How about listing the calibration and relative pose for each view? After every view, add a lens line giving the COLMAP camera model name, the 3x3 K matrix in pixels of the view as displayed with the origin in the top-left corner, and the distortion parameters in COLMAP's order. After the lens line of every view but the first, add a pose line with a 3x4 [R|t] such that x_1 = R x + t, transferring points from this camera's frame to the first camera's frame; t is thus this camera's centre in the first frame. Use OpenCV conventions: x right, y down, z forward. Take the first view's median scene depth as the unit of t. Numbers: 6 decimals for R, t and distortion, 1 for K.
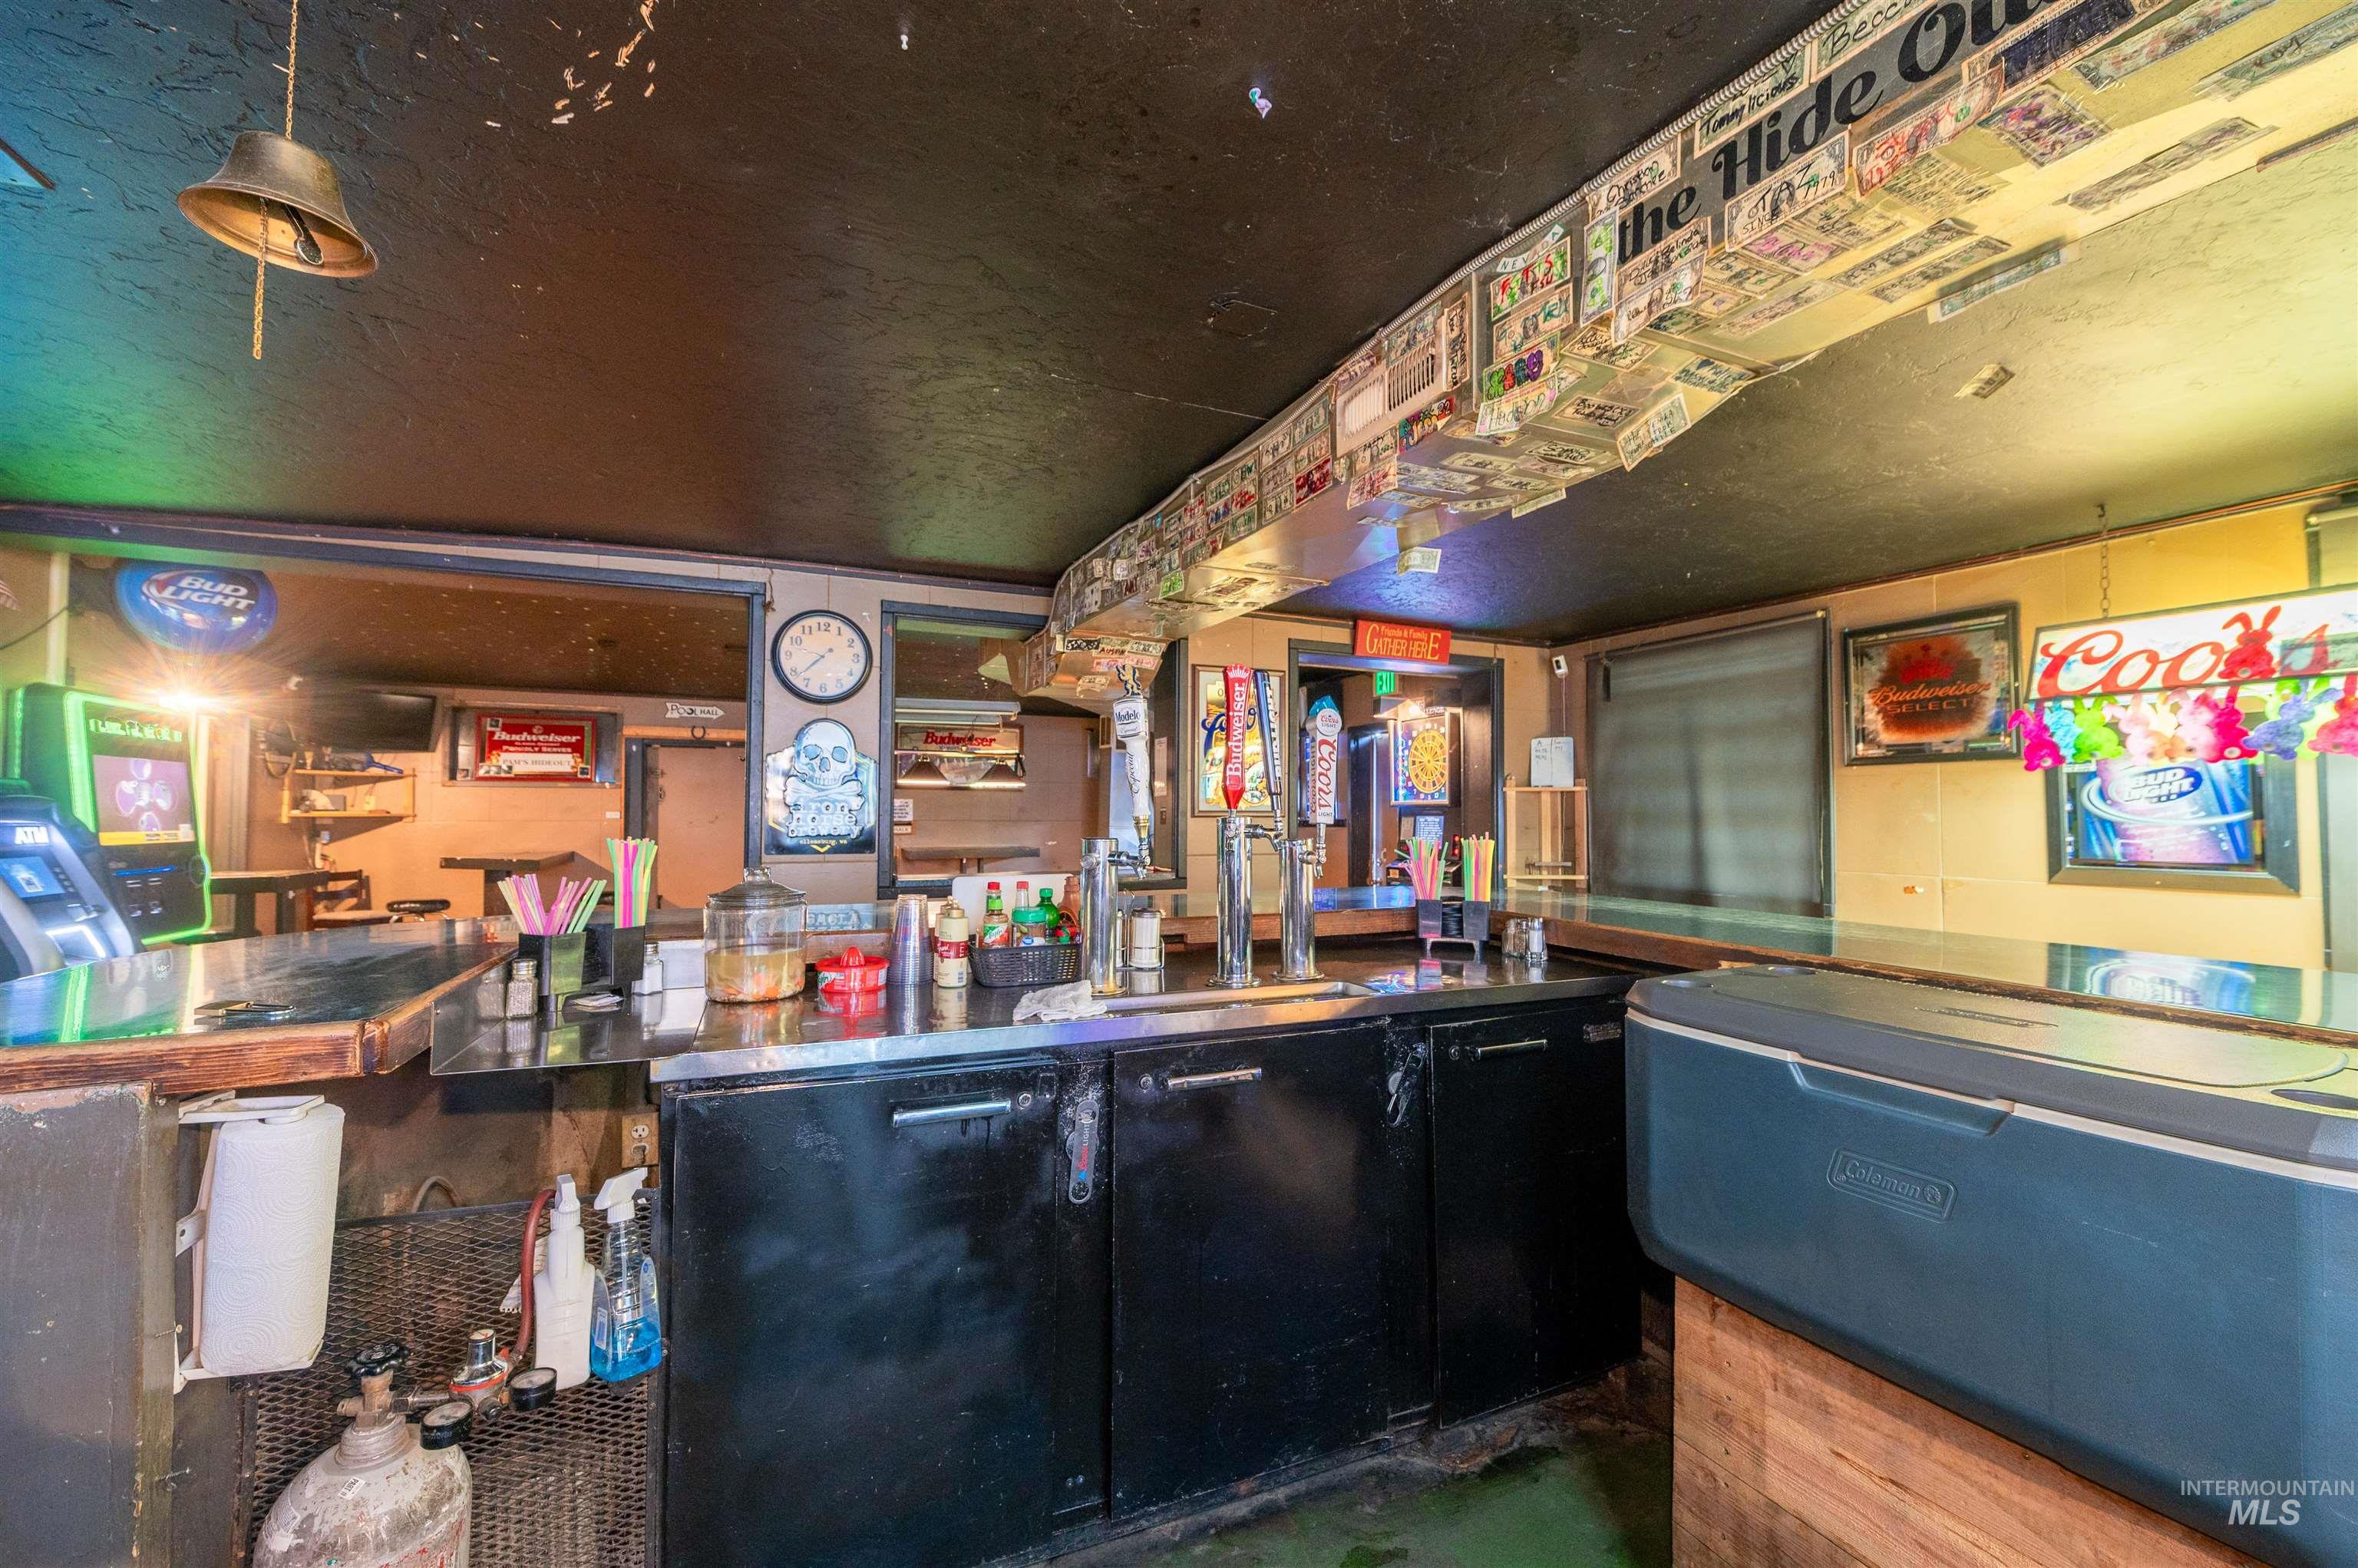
lens RADIAL K [[926.5, 0, 1187.6], [0, 926.5, 783.9], [0, 0, 1]] dist [-0.008930, -0.000088]
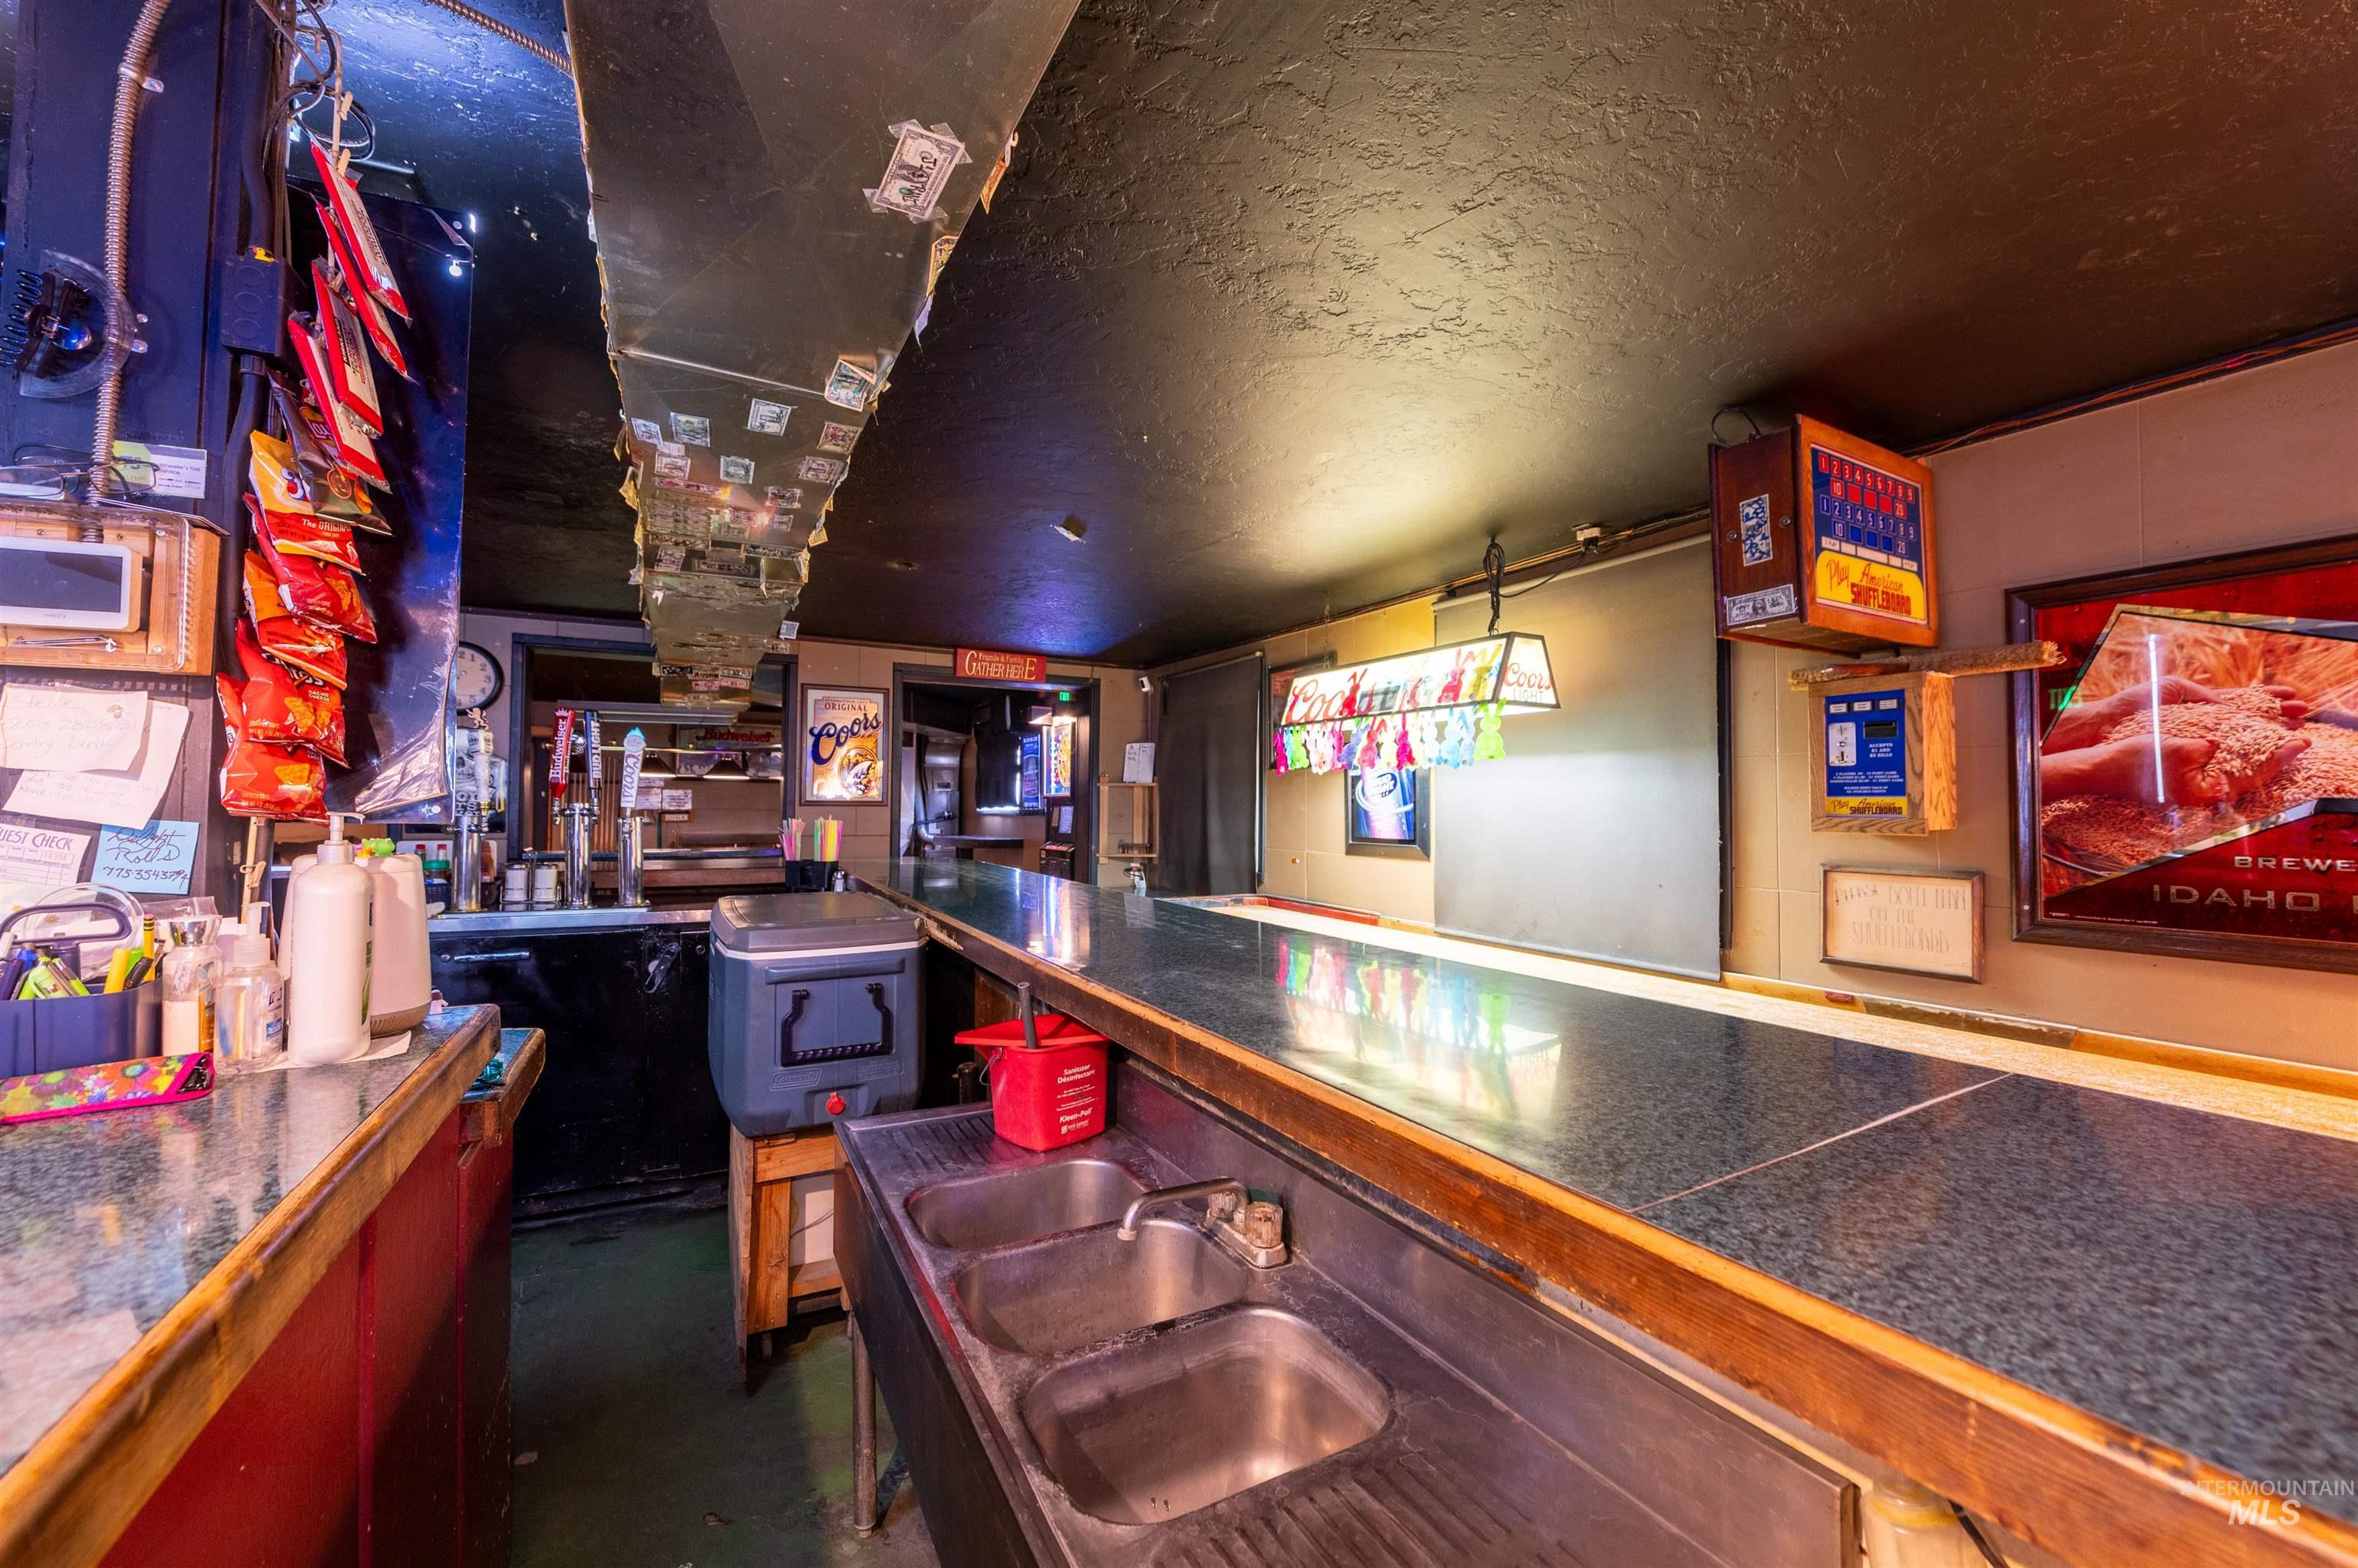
lens RADIAL K [[926.5, 0, 1187.6], [0, 926.5, 783.9], [0, 0, 1]] dist [-0.008930, -0.000088]
pose [[0.997246, 0.005354, 0.073970, 0.620379], [-0.006011, 0.999944, 0.008660, -0.011120], [-0.073919, -0.009080, 0.997223, -0.409300]]
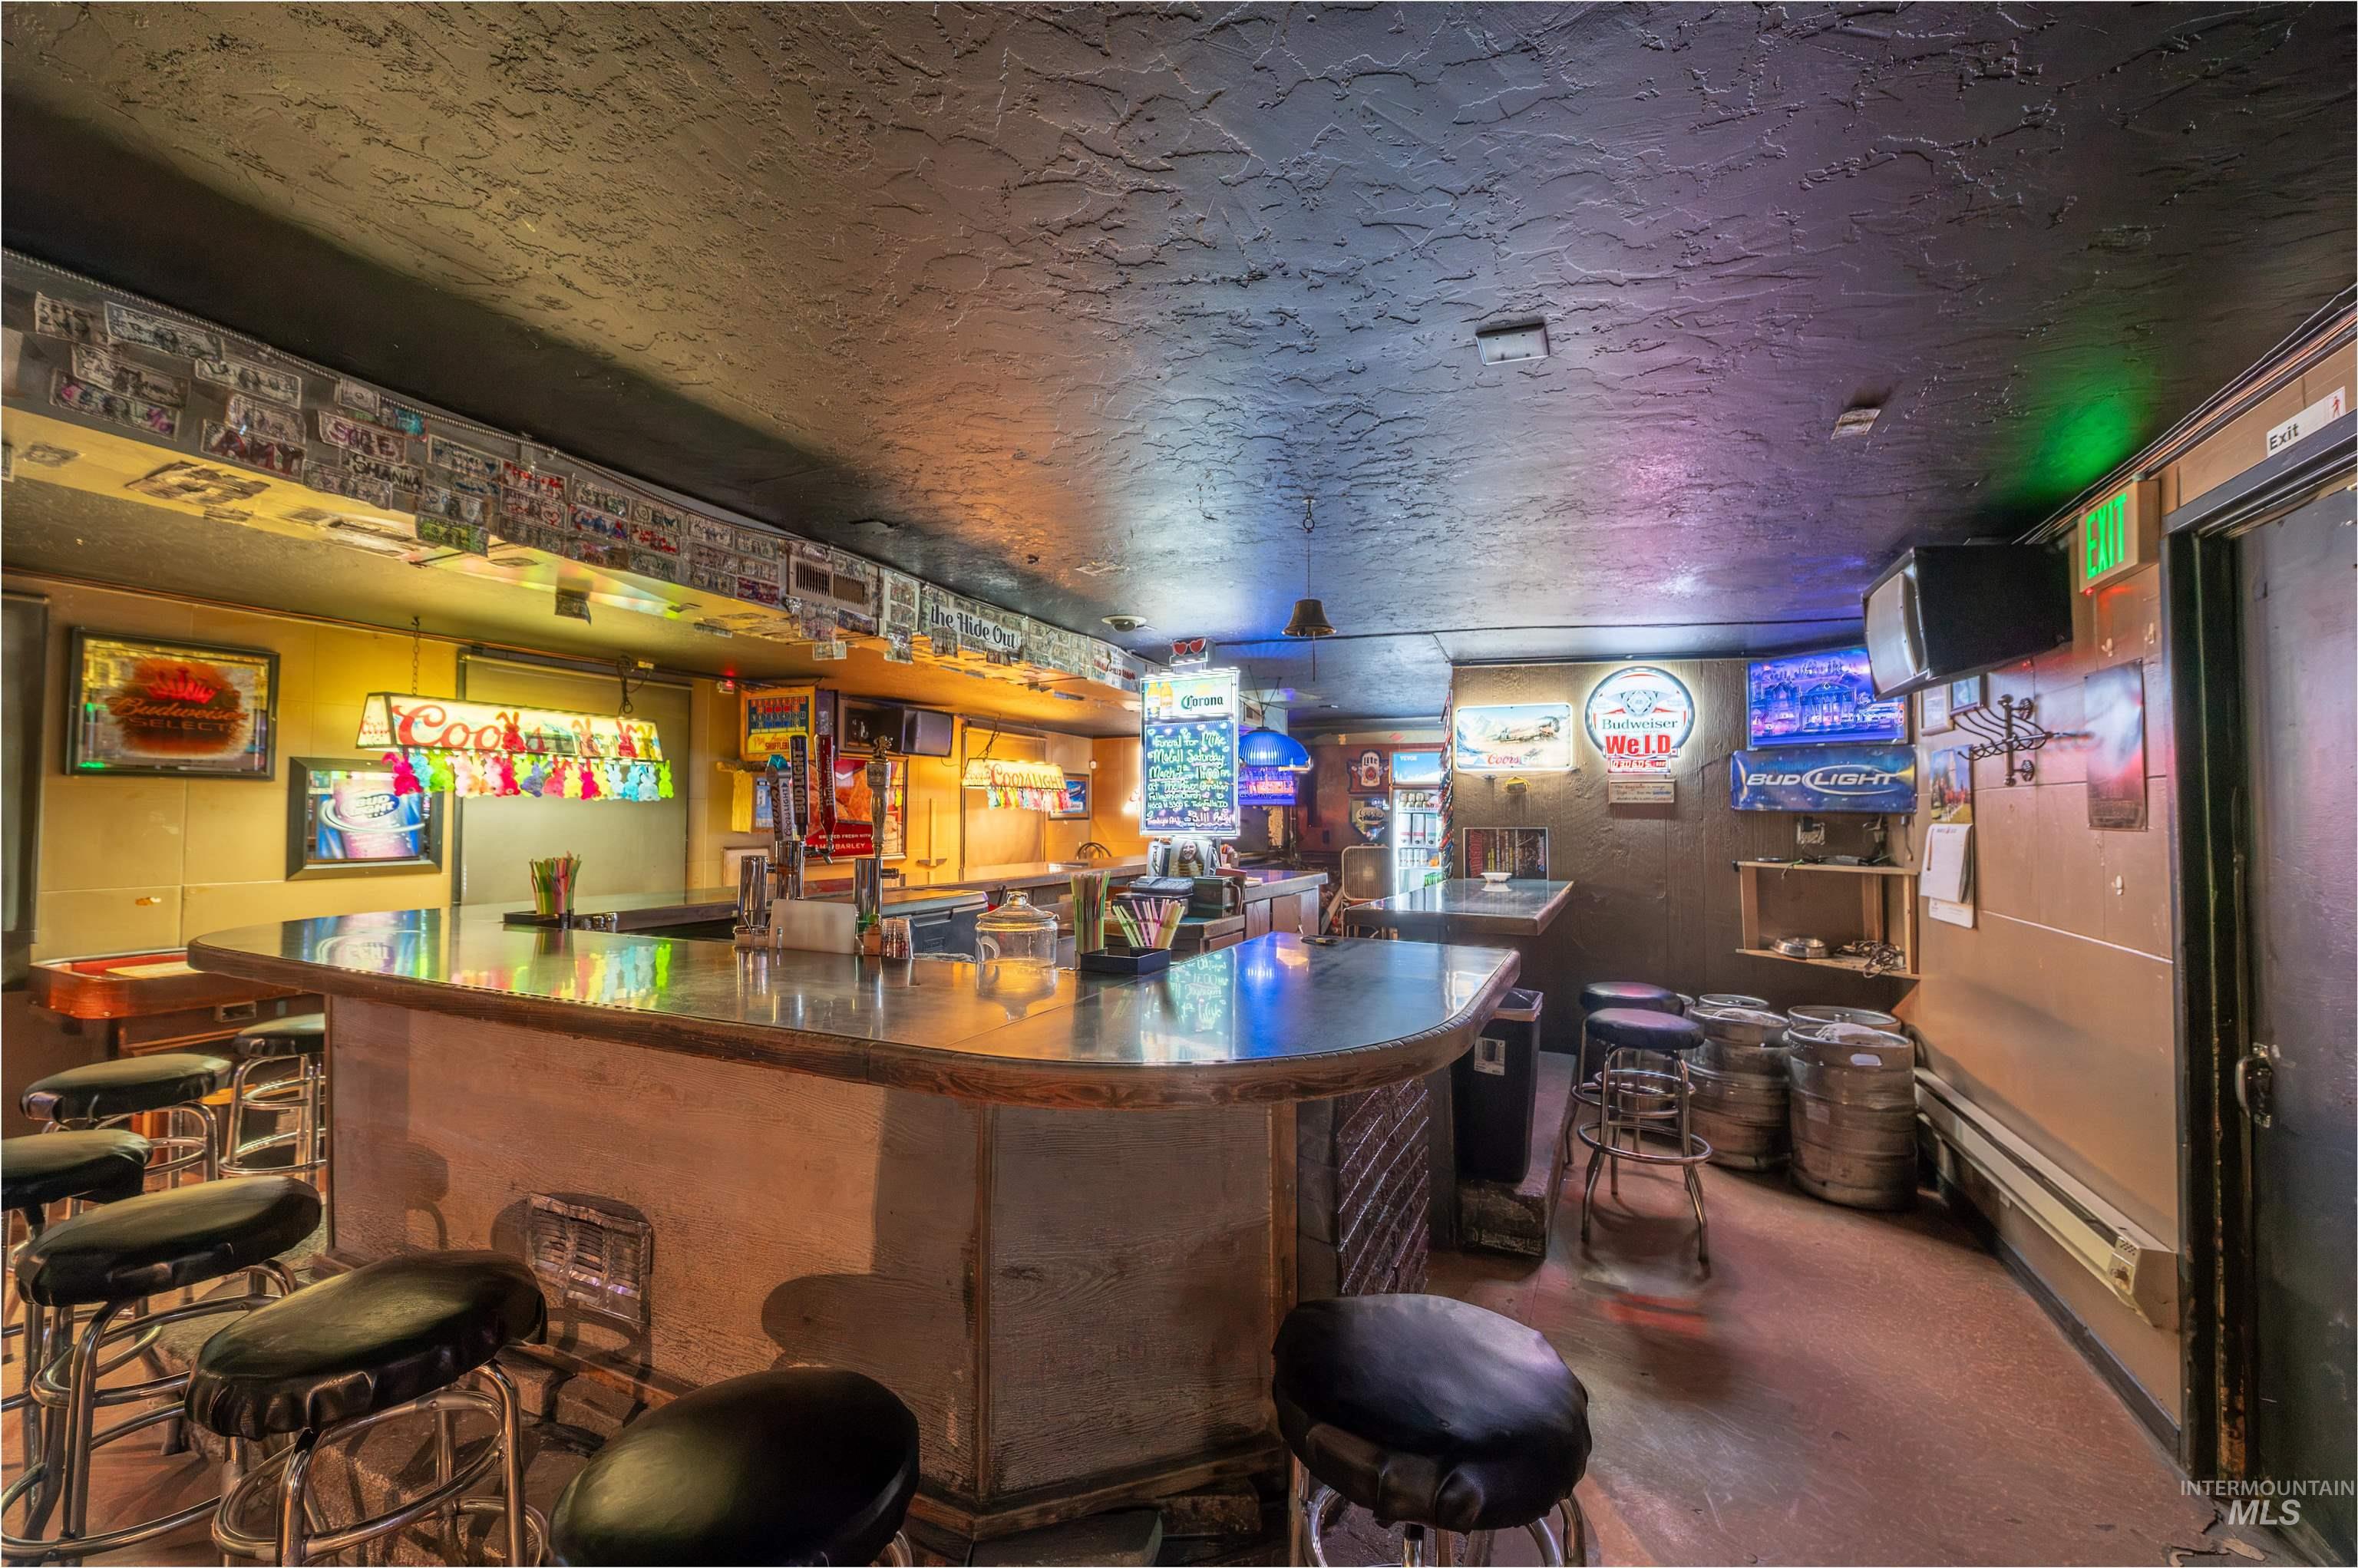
lens RADIAL K [[926.5, 0, 1187.6], [0, 926.5, 783.9], [0, 0, 1]] dist [-0.008930, -0.000088]
pose [[-0.647352, 0.019810, 0.761934, -0.866367], [-0.029740, 0.998244, -0.051222, 0.003431], [-0.761611, -0.055819, -0.645626, 0.921152]]
